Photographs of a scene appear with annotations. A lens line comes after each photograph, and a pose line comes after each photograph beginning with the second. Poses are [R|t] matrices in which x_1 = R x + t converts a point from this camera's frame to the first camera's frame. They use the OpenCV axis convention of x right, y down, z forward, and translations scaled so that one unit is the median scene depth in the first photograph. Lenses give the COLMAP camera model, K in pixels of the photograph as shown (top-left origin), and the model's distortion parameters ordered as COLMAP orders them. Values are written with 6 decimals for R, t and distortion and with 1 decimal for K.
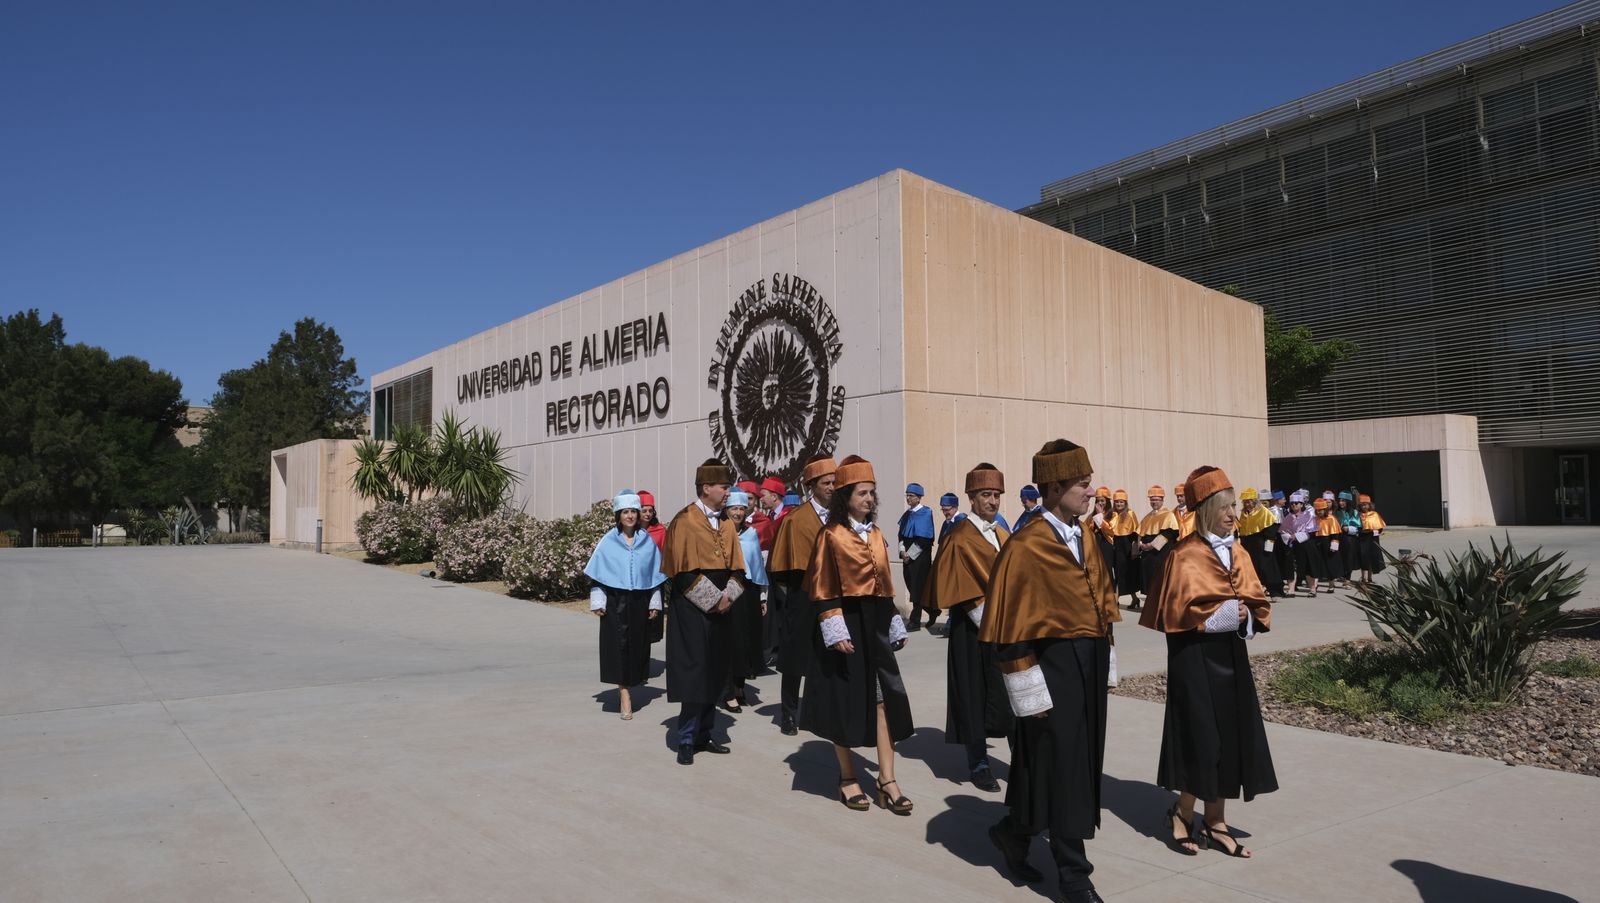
lens RADIAL K [[1071.3, 0, 808.2], [0, 1071.3, 450.1], [0, 0, 1]] dist [-0.032611, 0.009441]
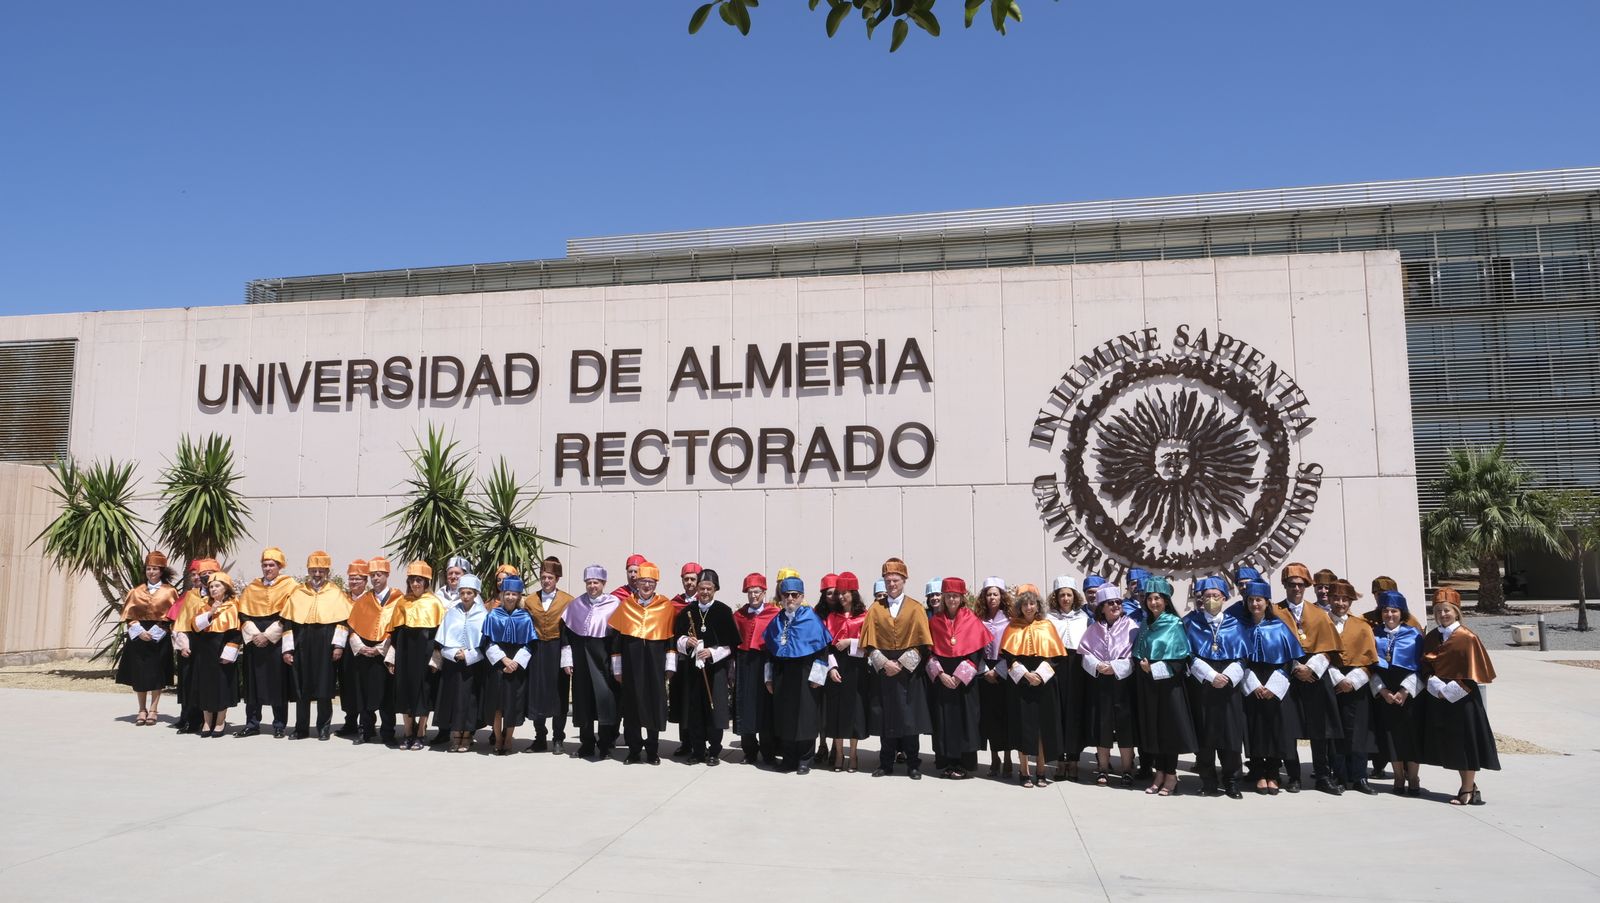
lens RADIAL K [[1071.3, 0, 808.2], [0, 1071.3, 450.1], [0, 0, 1]] dist [-0.032611, 0.009441]
pose [[0.703475, 0.082804, 0.705880, -0.803001], [-0.038869, 0.996186, -0.078122, 0.014913], [-0.709656, 0.027520, 0.704010, 0.576099]]
